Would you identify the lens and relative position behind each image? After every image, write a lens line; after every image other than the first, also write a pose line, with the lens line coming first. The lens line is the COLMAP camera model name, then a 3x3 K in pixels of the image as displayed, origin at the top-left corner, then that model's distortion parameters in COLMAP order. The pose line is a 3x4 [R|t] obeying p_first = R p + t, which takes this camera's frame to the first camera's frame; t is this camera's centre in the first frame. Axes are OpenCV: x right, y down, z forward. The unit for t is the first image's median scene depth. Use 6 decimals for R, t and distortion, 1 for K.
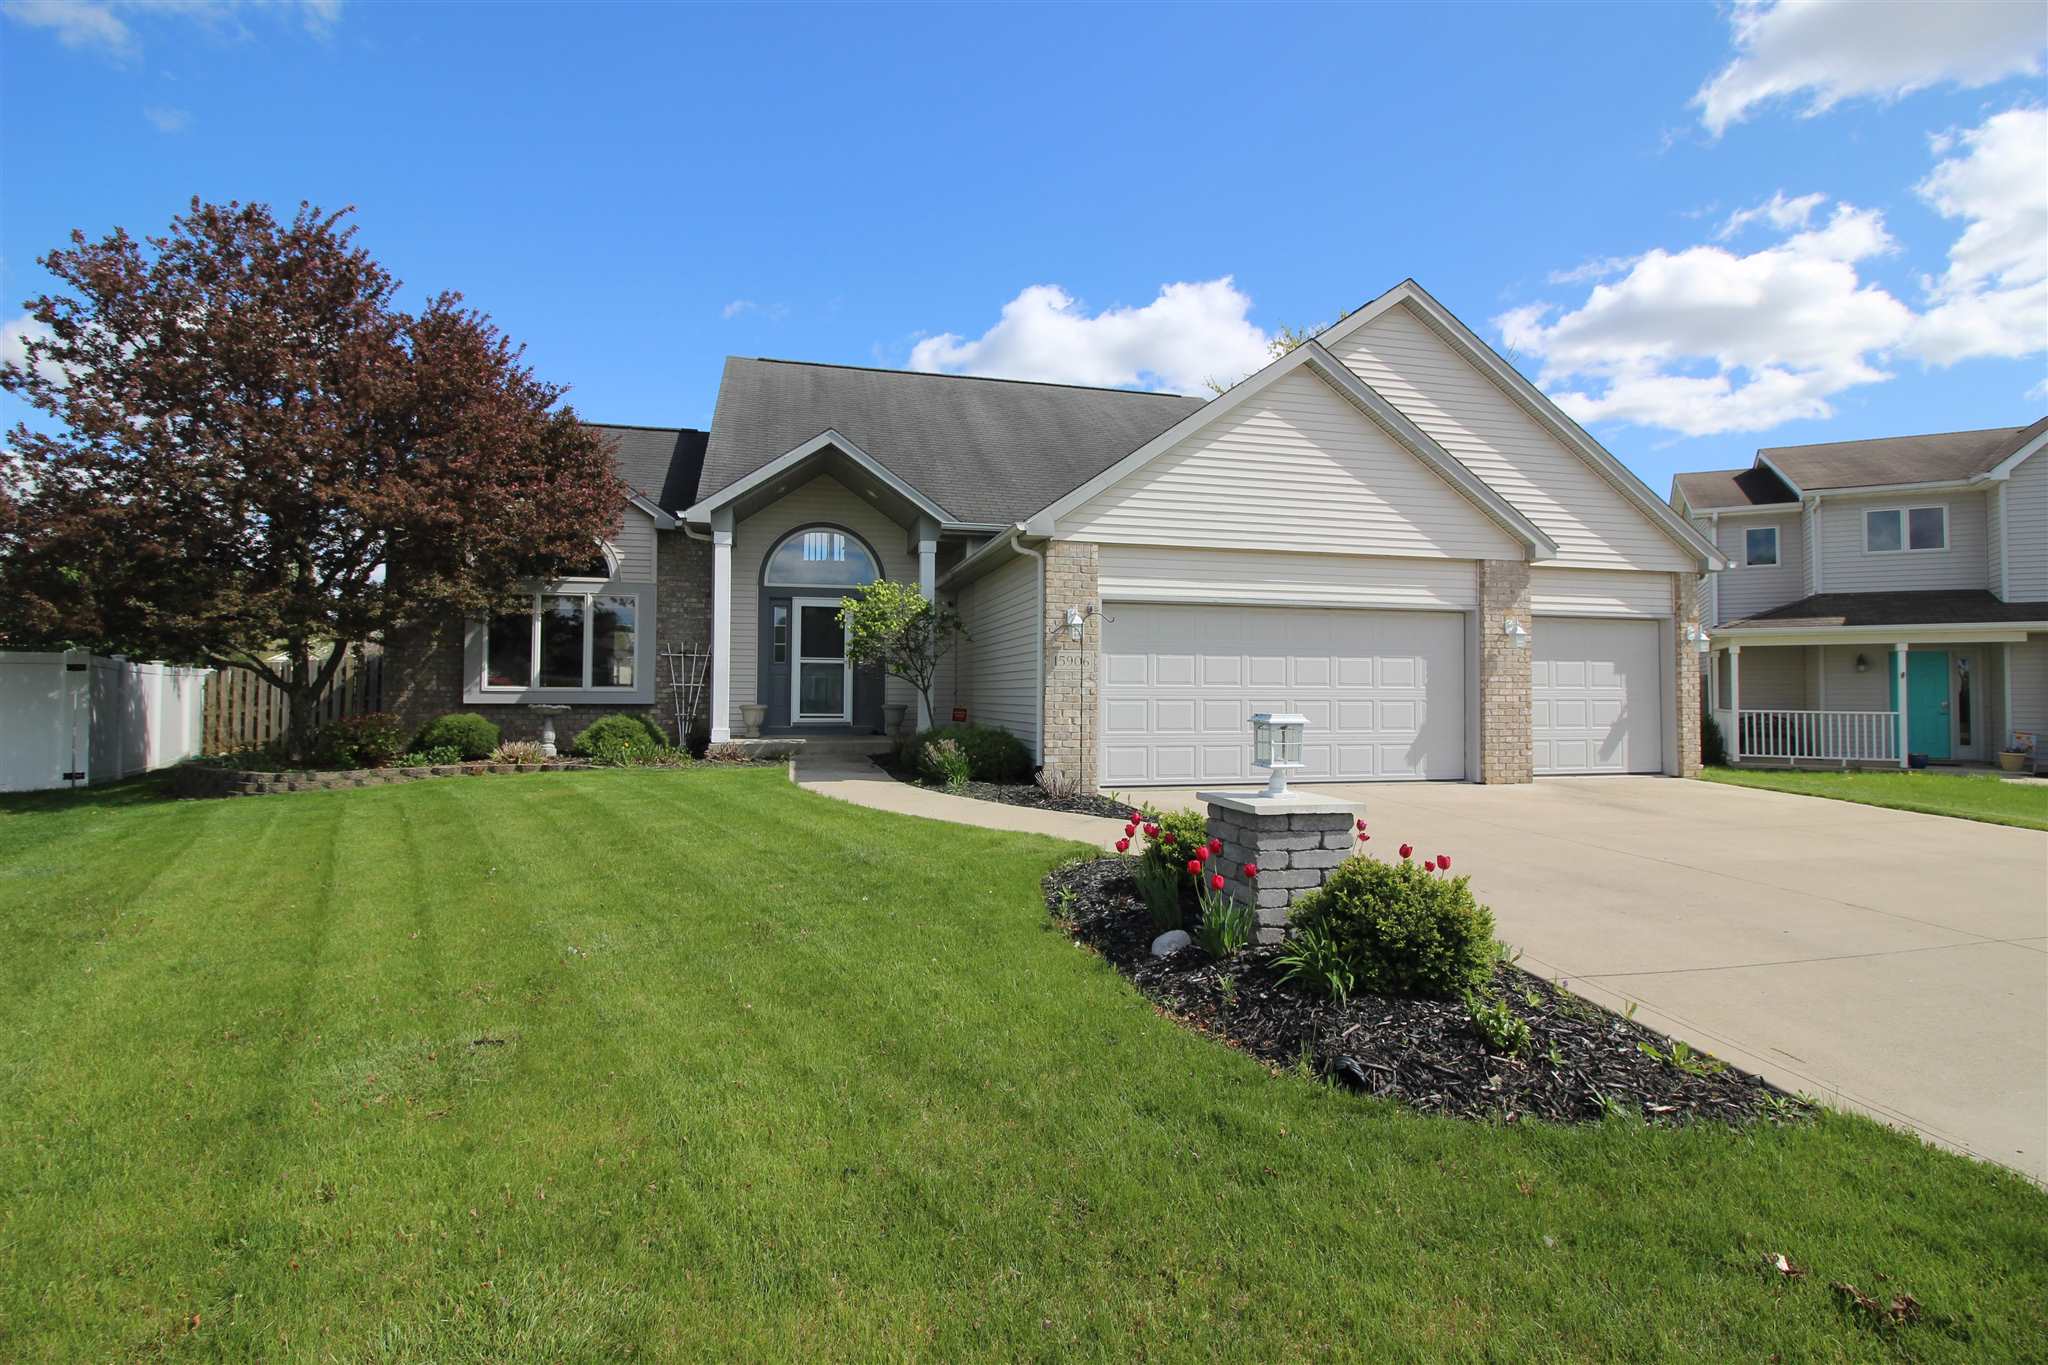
lens RADIAL K [[956.5, 0, 1021.8], [0, 956.5, 675.2], [0, 0, 1]] dist [-0.012172, -0.008271]
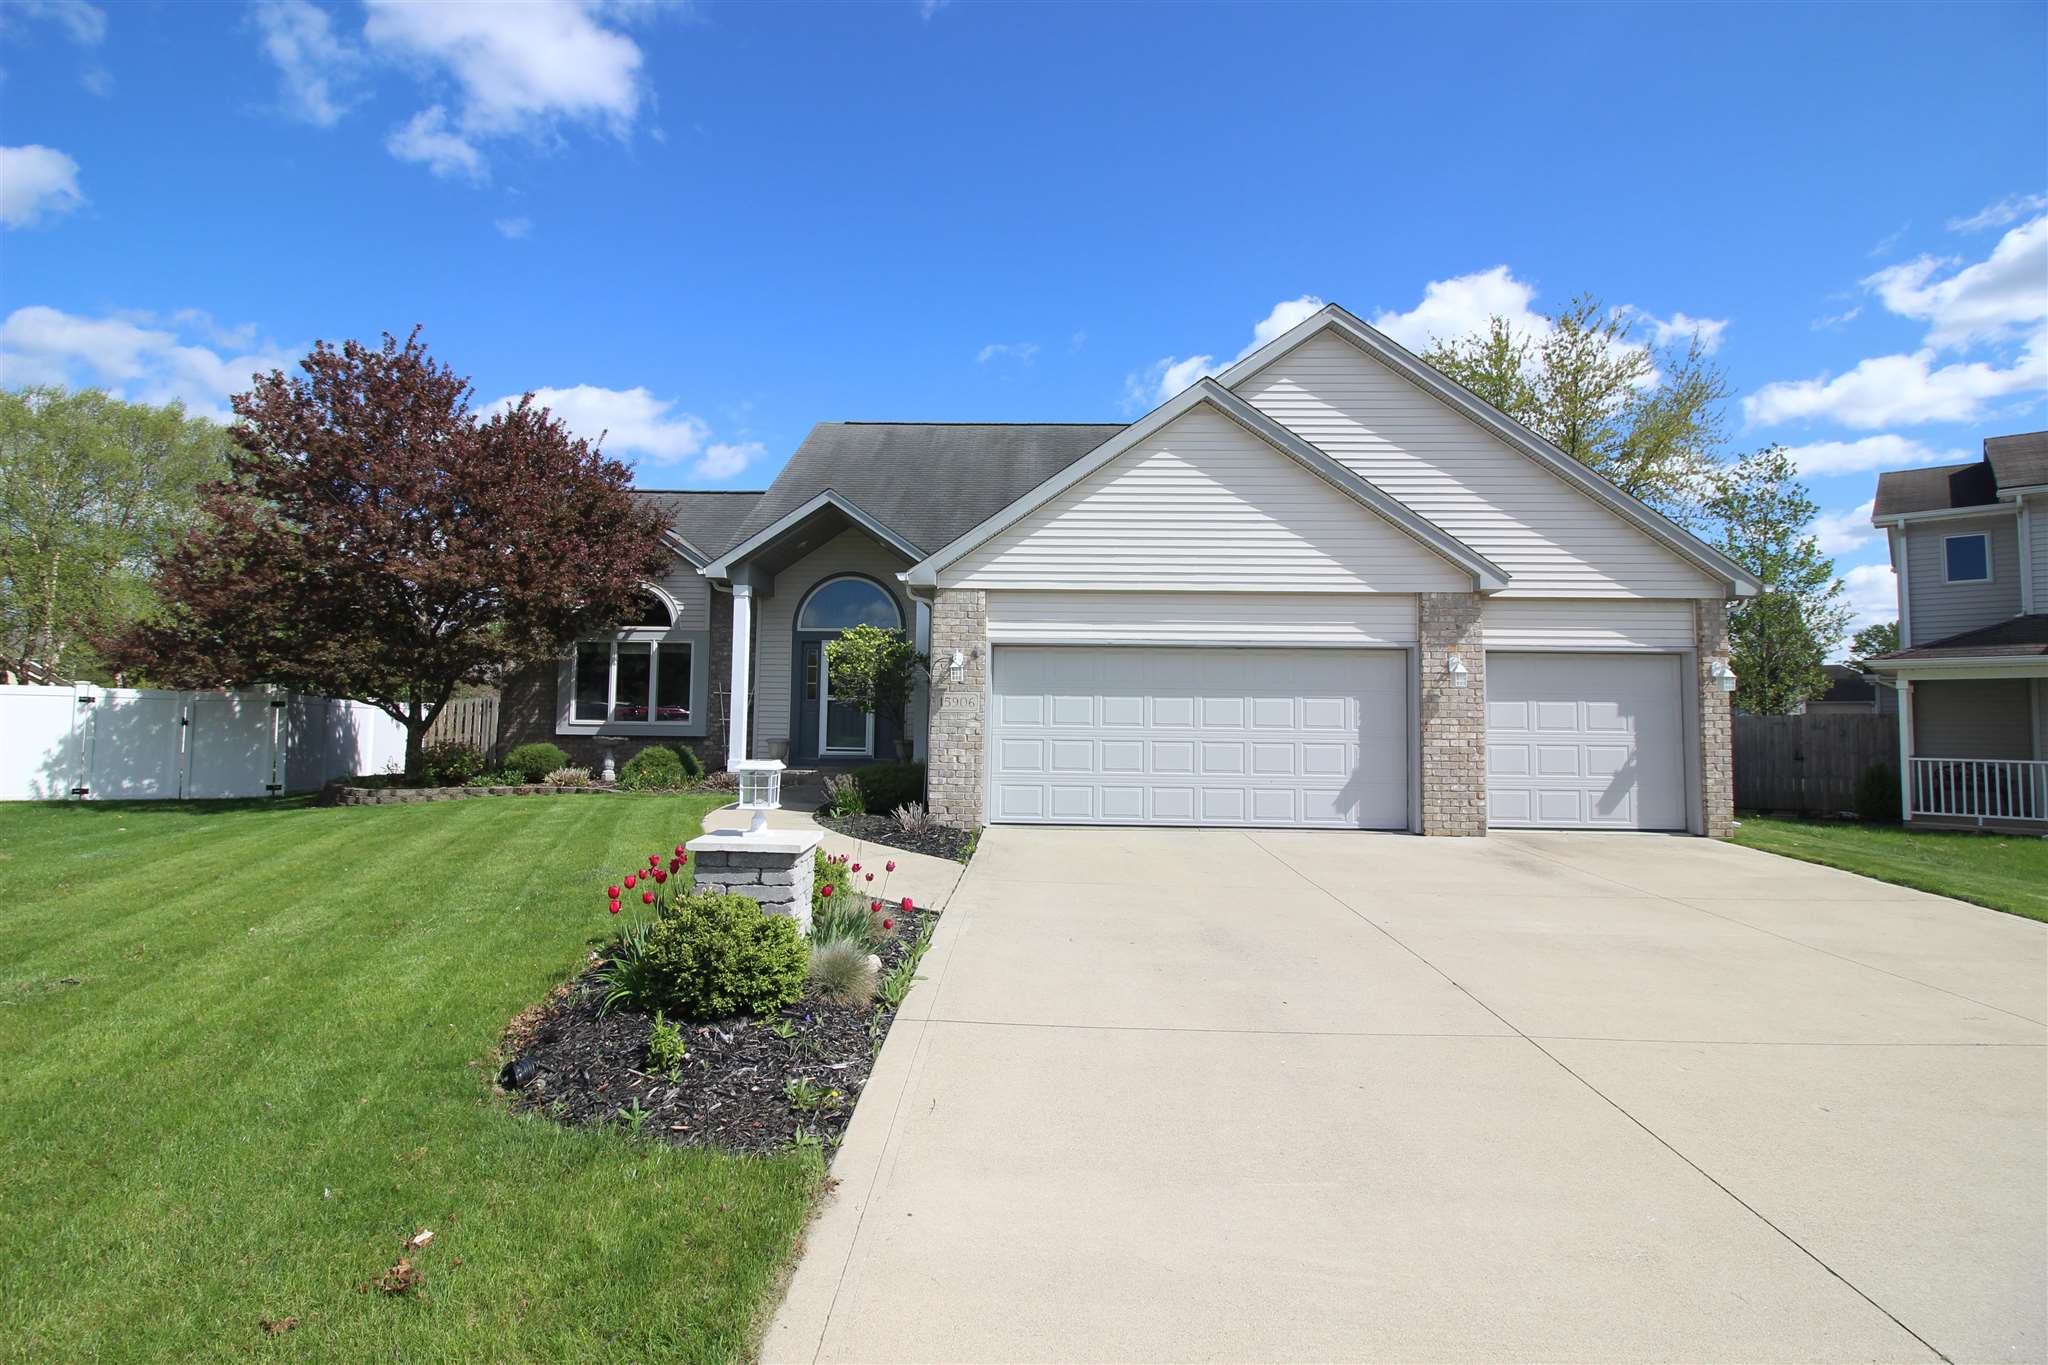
lens RADIAL K [[956.5, 0, 1002.1], [0, 956.5, 702.5], [0, 0, 1]] dist [-0.012172, -0.008271]
pose [[0.963361, 0.002125, -0.268201, 0.325769], [-0.002888, 0.999993, -0.002450, -0.010655], [0.268194, 0.003134, 0.963360, -0.000794]]
